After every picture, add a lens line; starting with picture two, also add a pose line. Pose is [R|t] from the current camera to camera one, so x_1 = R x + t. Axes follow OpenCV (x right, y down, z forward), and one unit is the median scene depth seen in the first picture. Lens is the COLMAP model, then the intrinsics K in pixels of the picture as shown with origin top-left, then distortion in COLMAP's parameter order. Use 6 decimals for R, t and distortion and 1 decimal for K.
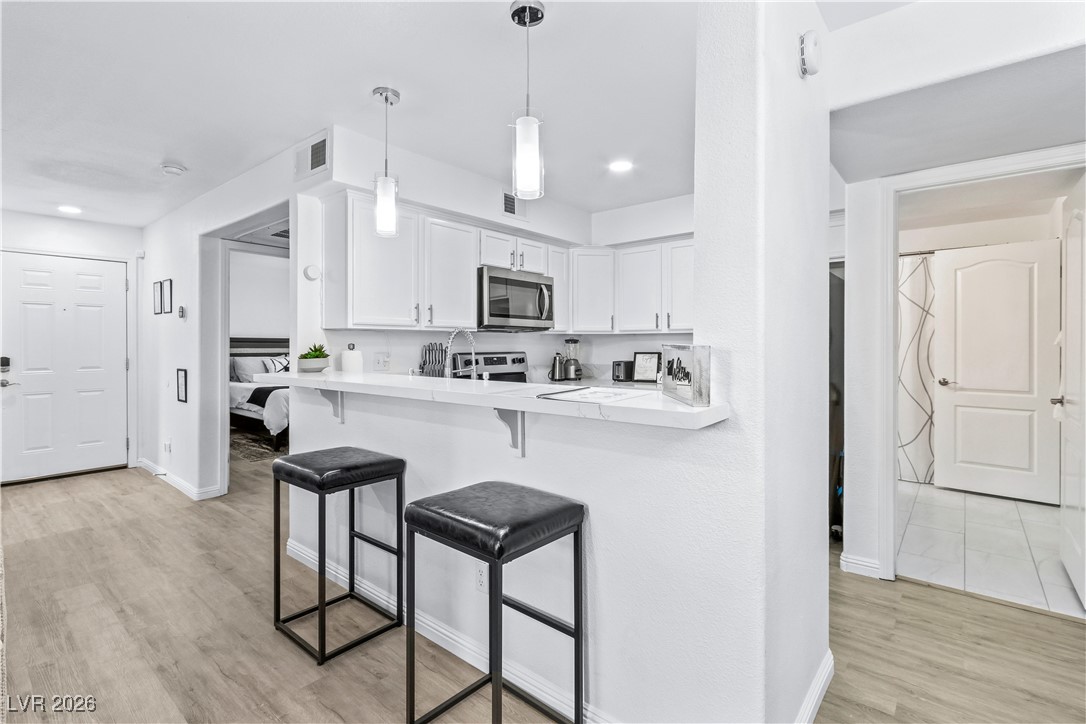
lens RADIAL K [[501.6, 0, 537.4], [0, 501.6, 354.2], [0, 0, 1]] dist [0.000615, -0.000098]
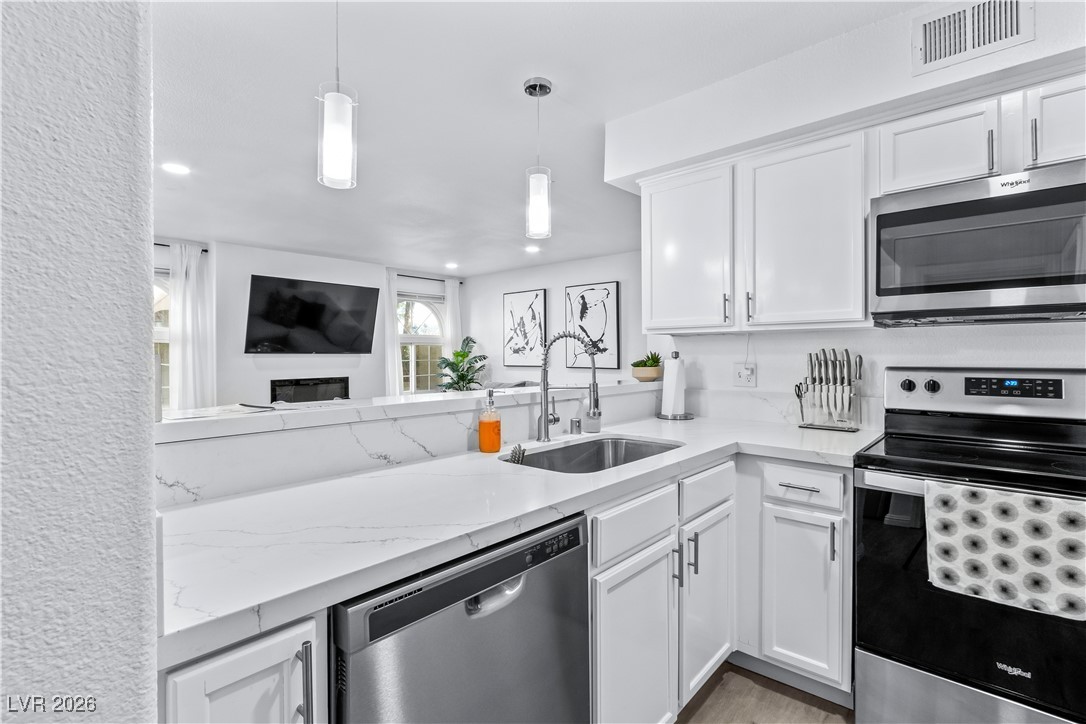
lens RADIAL K [[501.6, 0, 537.4], [0, 501.6, 354.2], [0, 0, 1]] dist [0.000615, -0.000098]
pose [[-0.059995, -0.000532, -0.998199, 0.403522], [-0.014886, 0.999889, 0.000361, -0.010256], [0.998088, 0.014880, -0.059996, 0.648237]]
